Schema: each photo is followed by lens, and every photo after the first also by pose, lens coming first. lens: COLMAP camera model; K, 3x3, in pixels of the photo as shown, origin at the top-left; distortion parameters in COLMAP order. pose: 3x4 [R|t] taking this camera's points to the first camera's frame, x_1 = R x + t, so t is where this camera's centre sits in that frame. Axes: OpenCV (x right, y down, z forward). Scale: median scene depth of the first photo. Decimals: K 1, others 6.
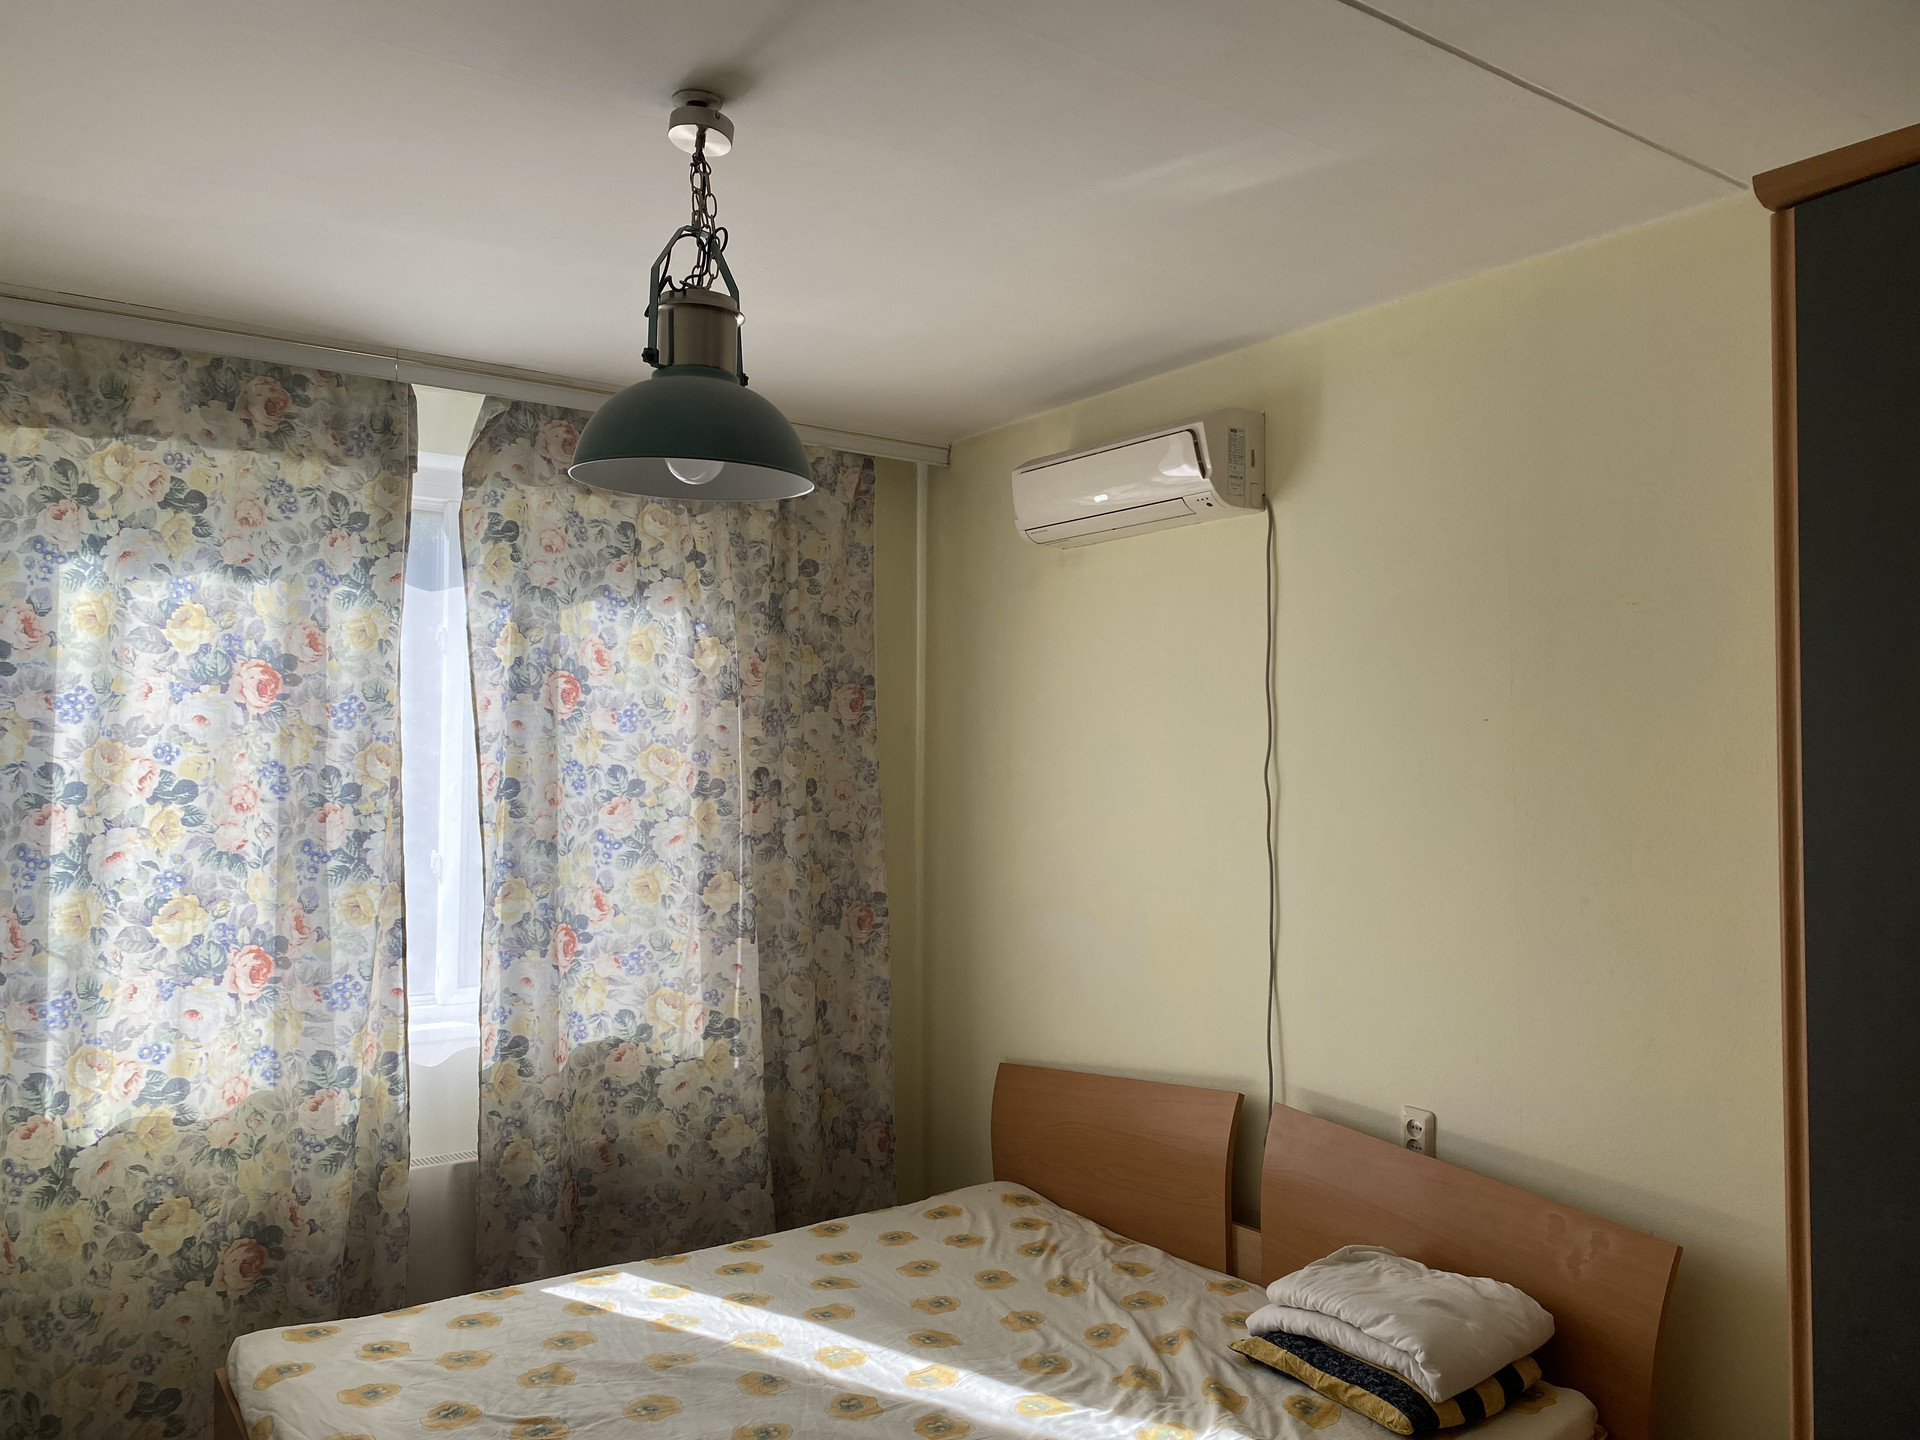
lens RADIAL K [[1433.5, 0, 962.1], [0, 1433.5, 710.1], [0, 0, 1]] dist [0.002413, 0.000363]
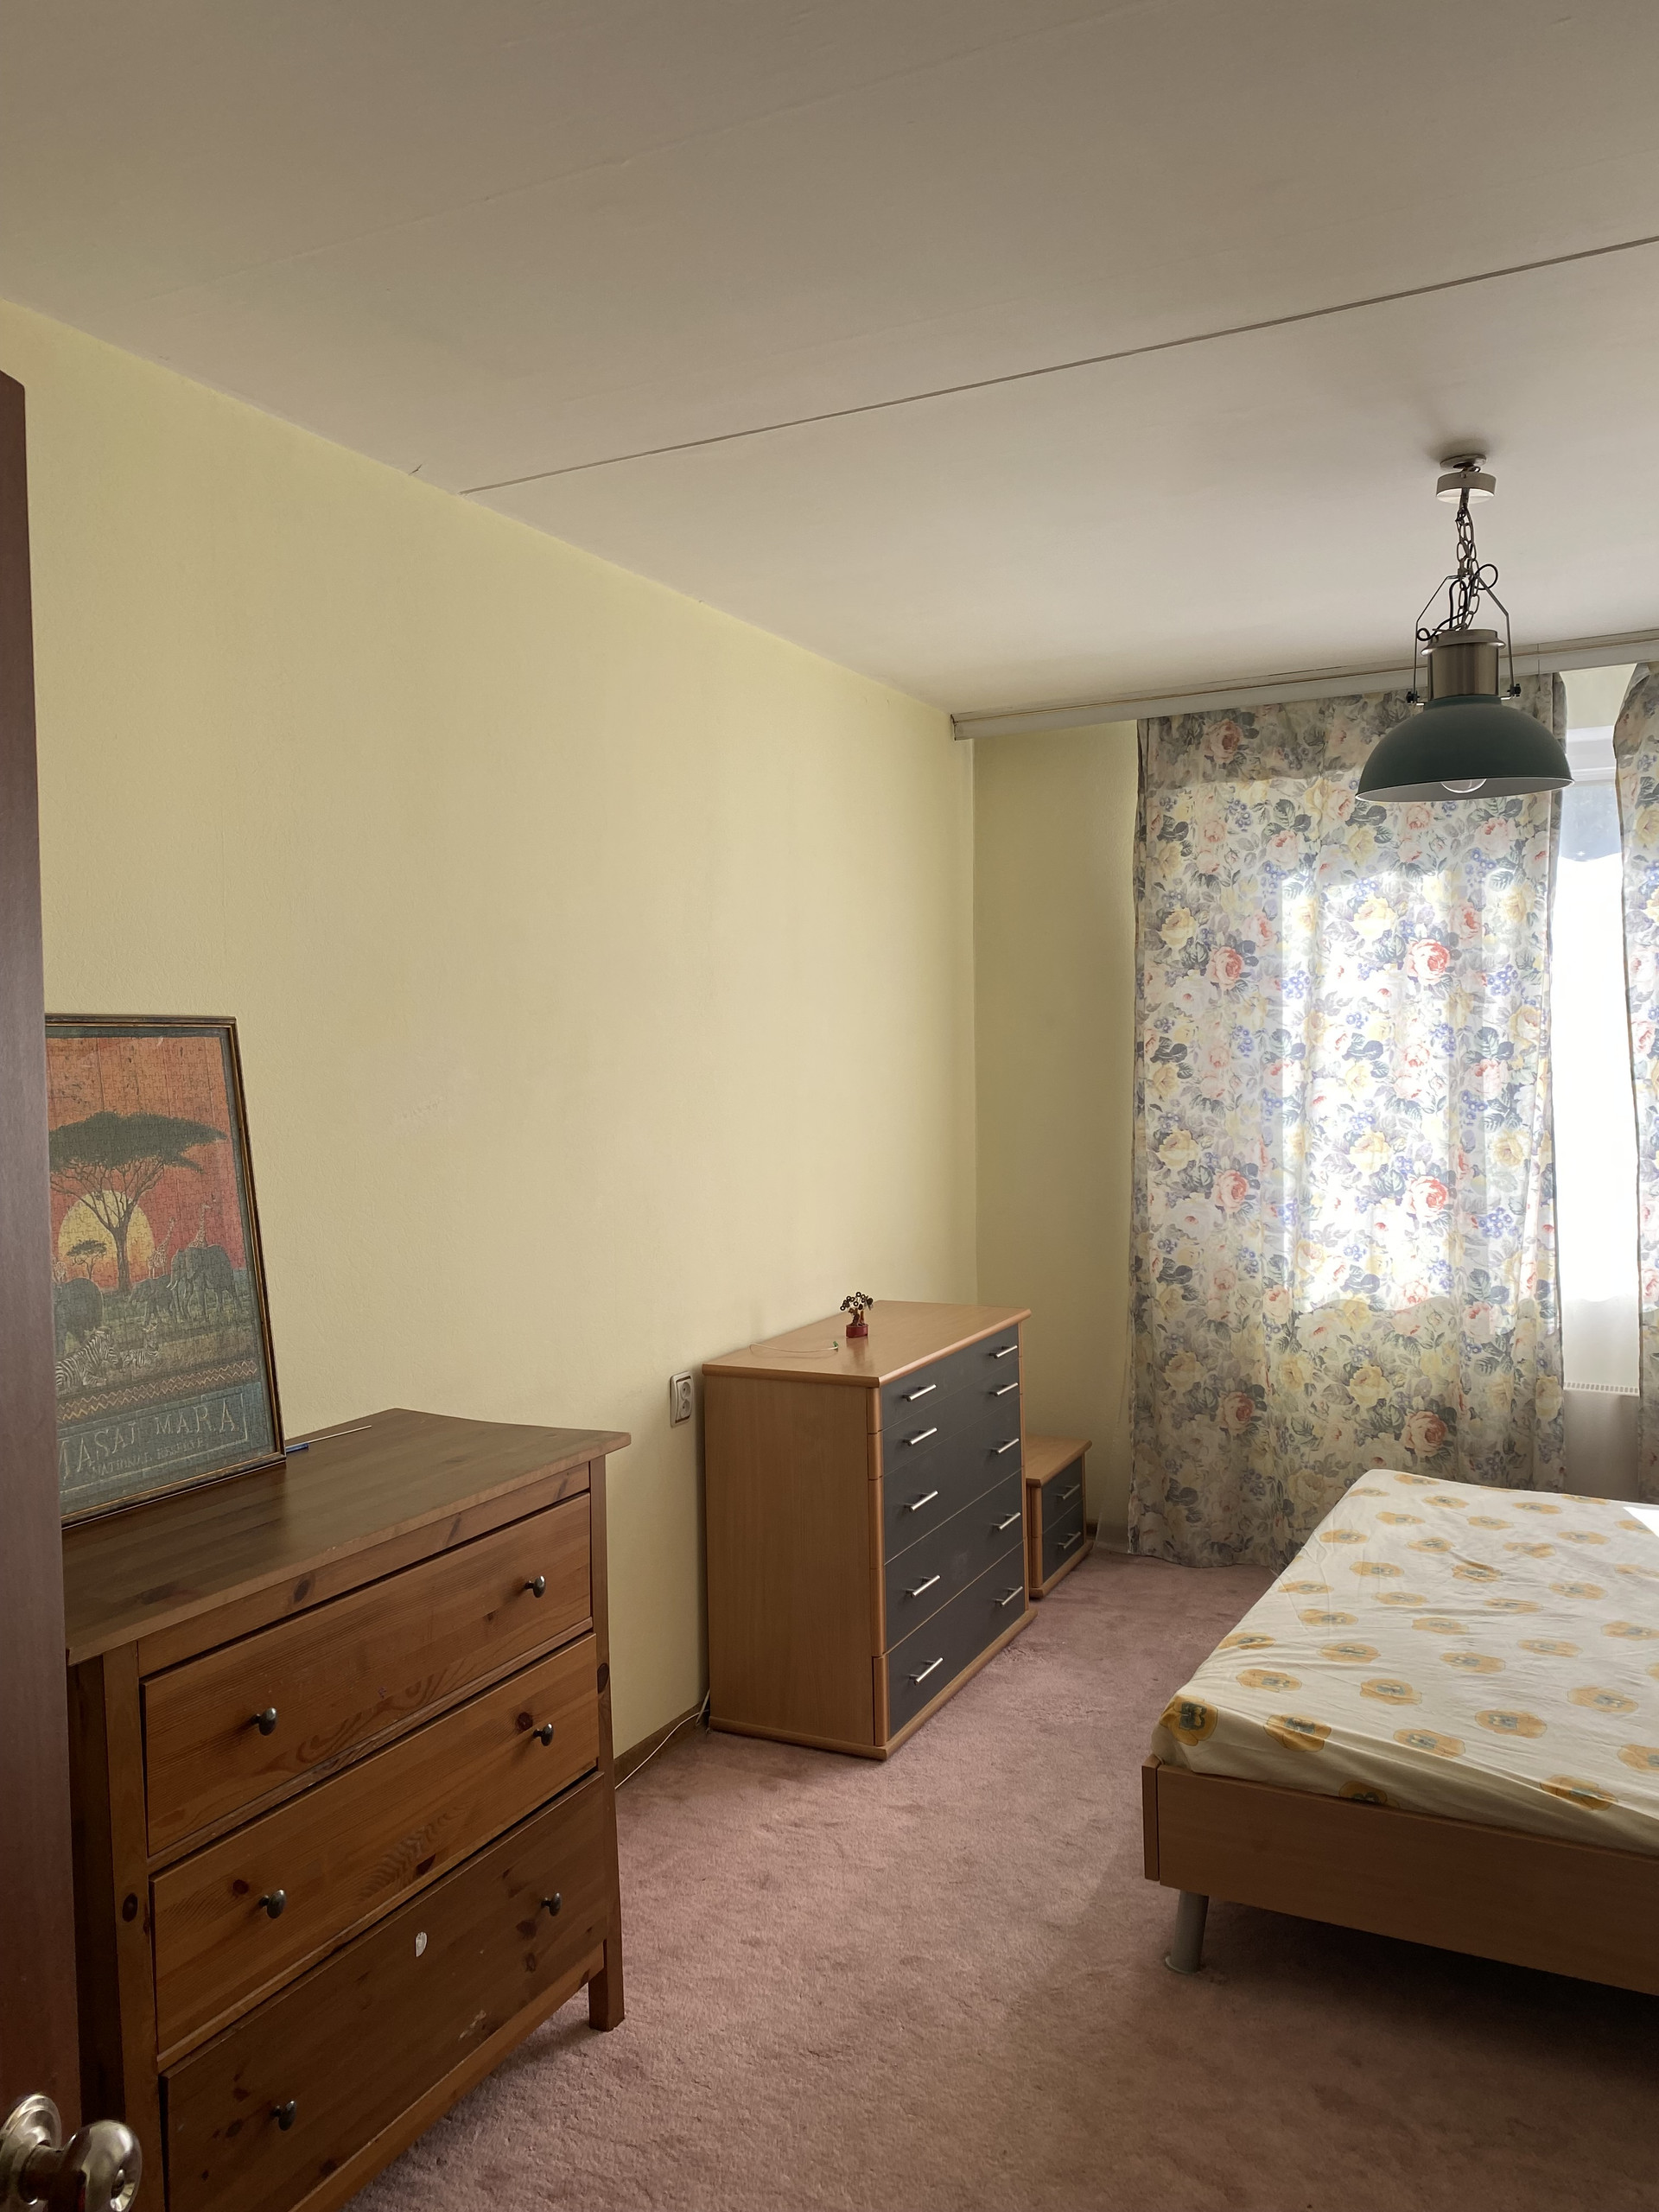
lens RADIAL K [[1651.5, 0, 854.0], [0, 1651.5, 1100.6], [0, 0, 1]] dist [0.002413, 0.000363]
pose [[0.455434, 0.025923, -0.889892, 0.536993], [0.055751, 0.996784, 0.057569, -0.007525], [0.888522, -0.075832, 0.452524, -0.060938]]
